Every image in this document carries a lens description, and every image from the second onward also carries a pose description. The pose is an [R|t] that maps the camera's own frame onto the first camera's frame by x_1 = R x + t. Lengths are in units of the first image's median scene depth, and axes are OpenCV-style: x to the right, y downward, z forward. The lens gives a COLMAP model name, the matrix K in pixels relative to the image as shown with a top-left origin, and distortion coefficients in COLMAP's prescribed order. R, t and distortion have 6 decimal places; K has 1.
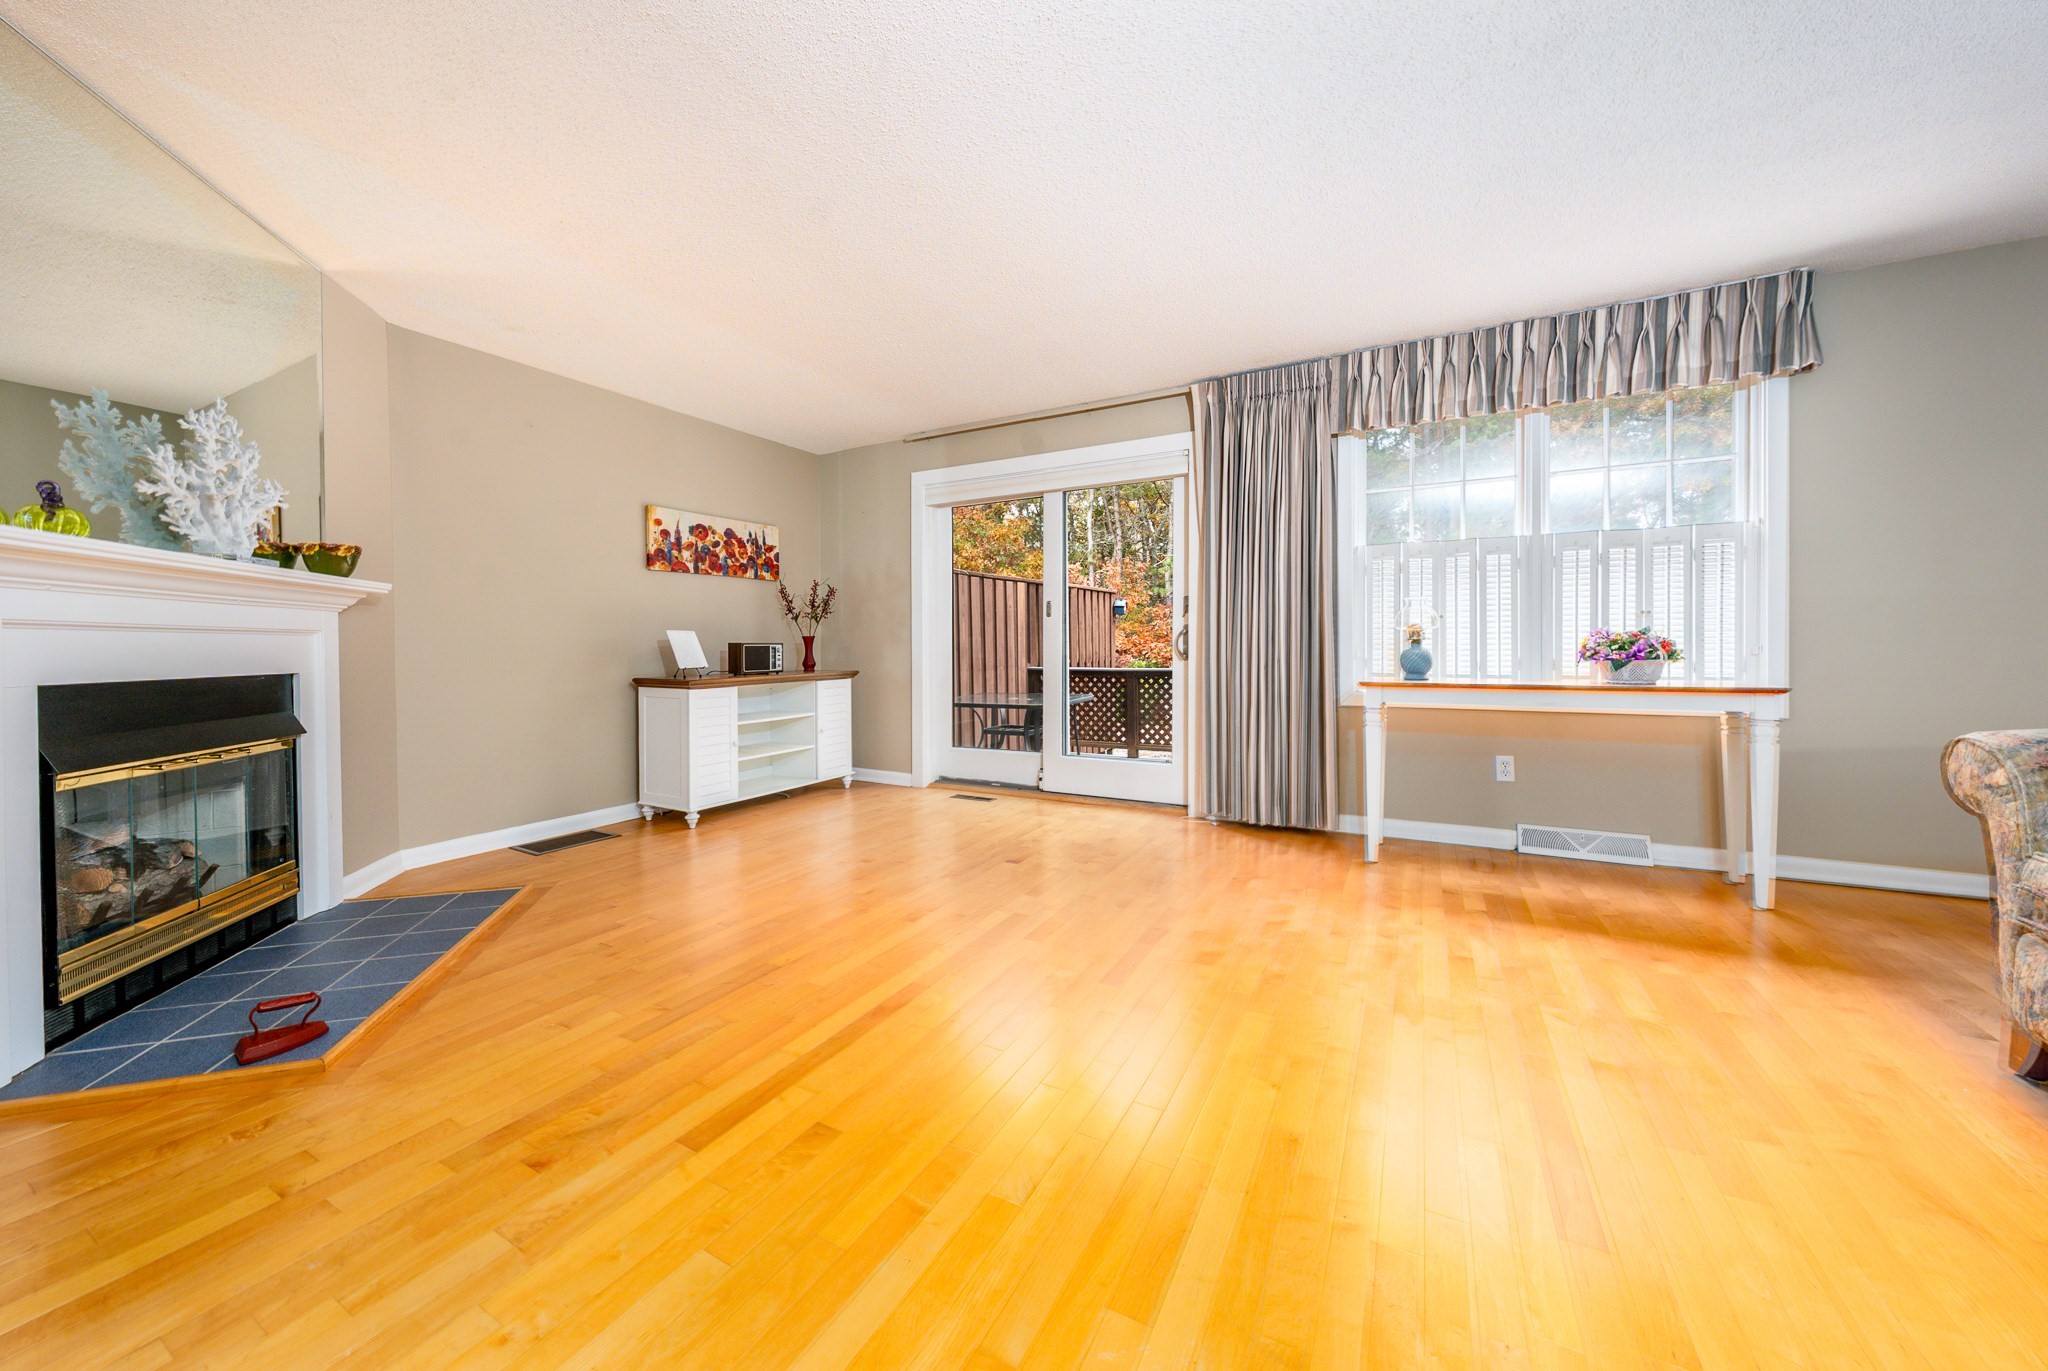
lens RADIAL K [[747.2, 0, 1009.4], [0, 747.2, 656.5], [0, 0, 1]] dist [0.000412, -0.000048]
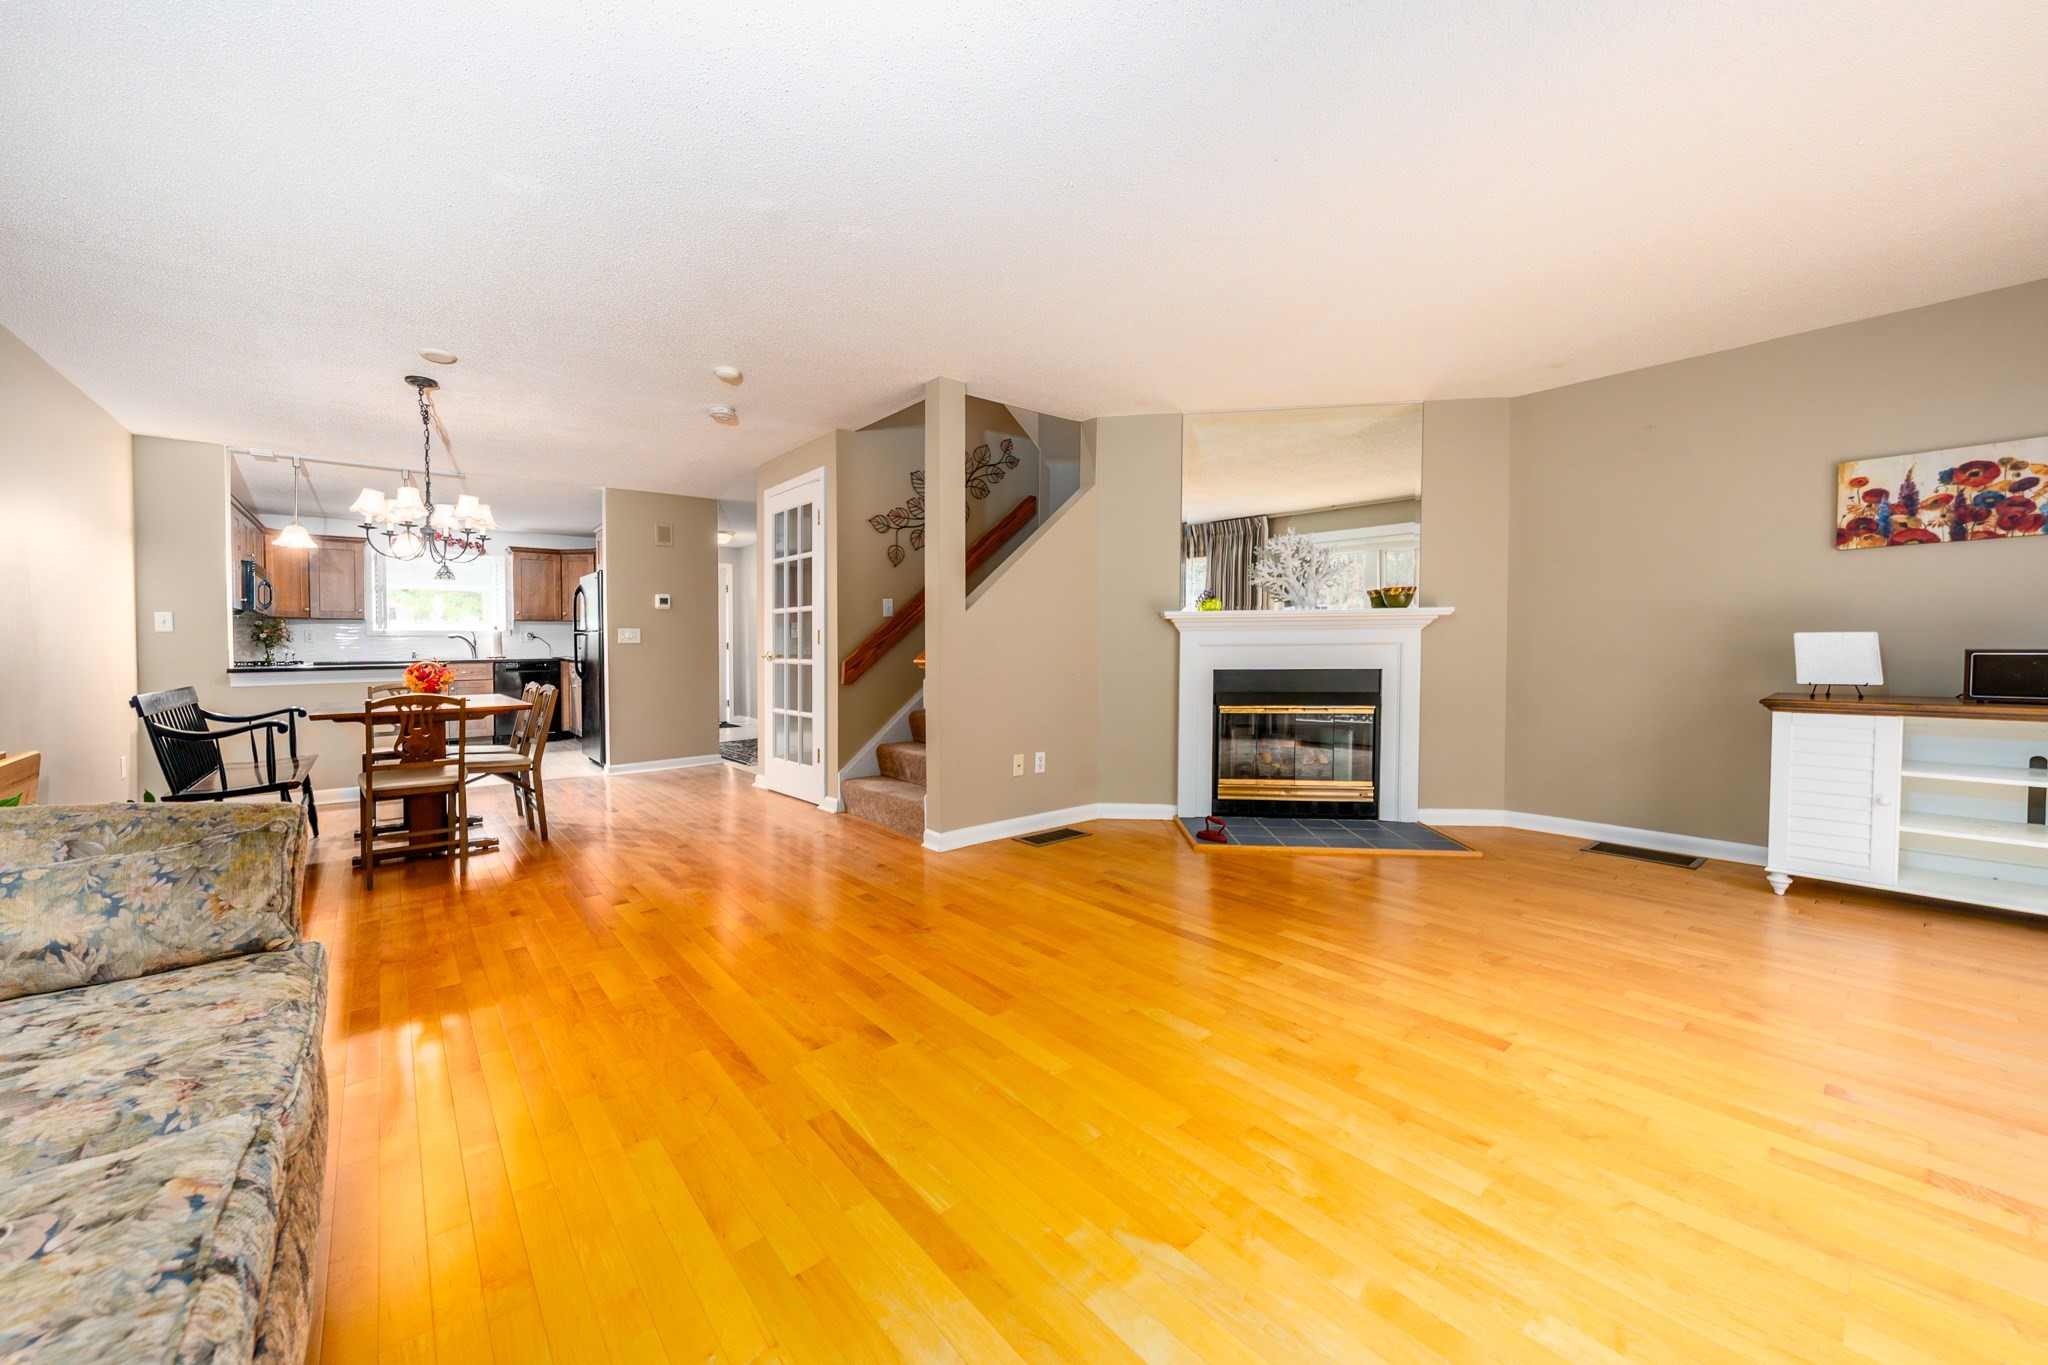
lens RADIAL K [[744.0, 0, 954.4], [0, 744.0, 676.8], [0, 0, 1]] dist [-0.000057, 0.000109]
pose [[-0.403346, 0.050832, -0.913635, 0.541359], [-0.000082, 0.998454, 0.055587, -0.030685], [0.915048, 0.022496, -0.402718, 0.483344]]
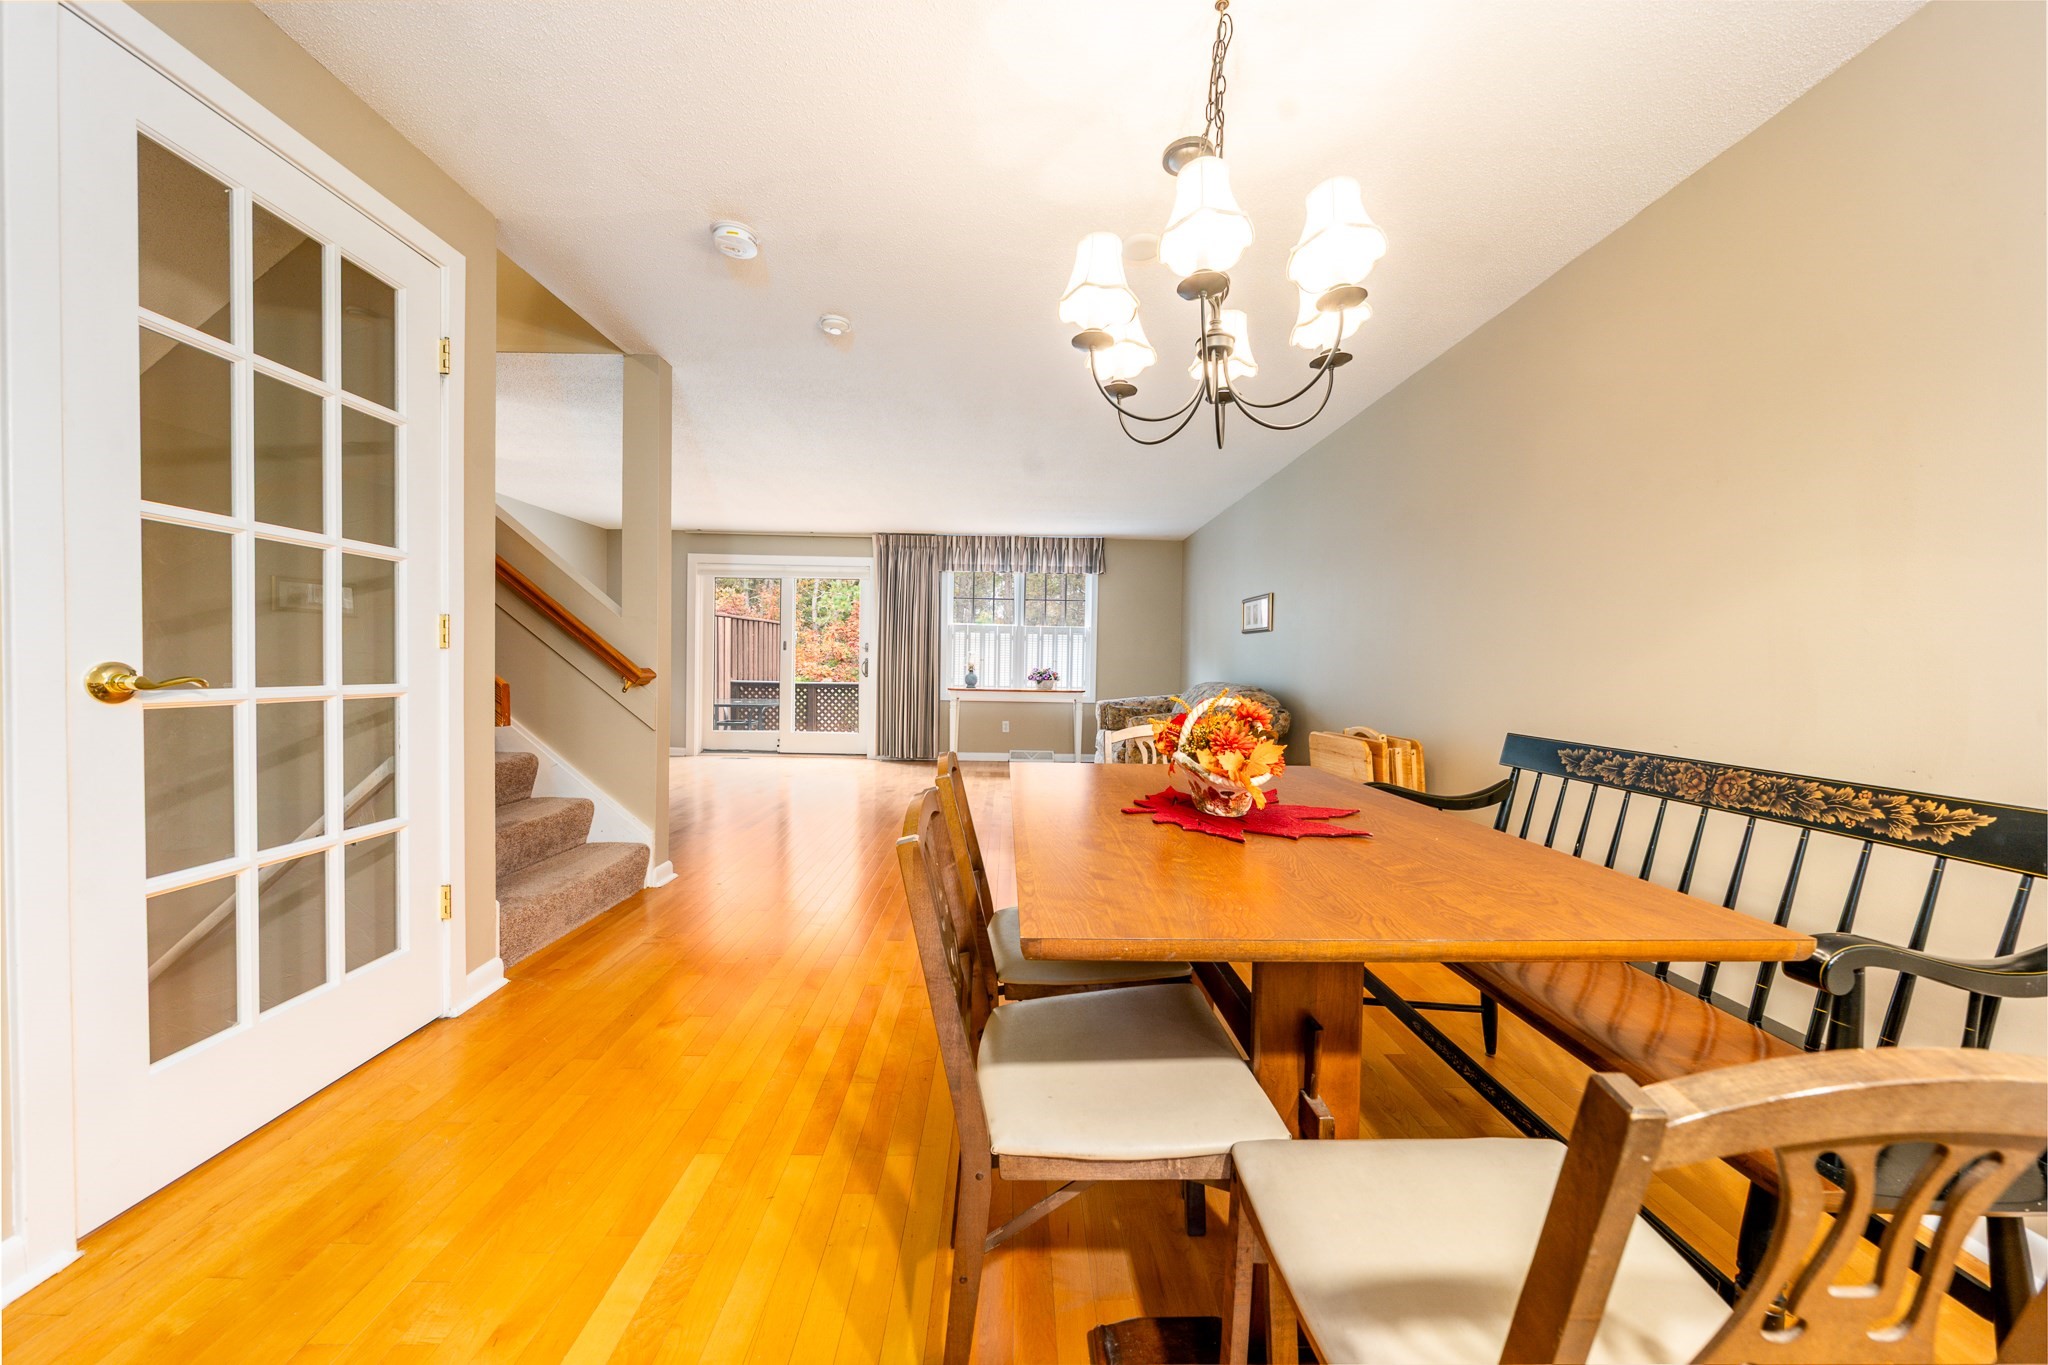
lens RADIAL K [[708.0, 0, 1024.0], [0, 708.0, 682.5], [0, 0, 1]] dist [-0.001471, -0.000033]
pose [[0.861708, 0.011693, 0.507269, -0.365010], [-0.017732, 0.999818, 0.007076, -0.002540], [-0.507094, -0.015092, 0.861759, -0.833092]]
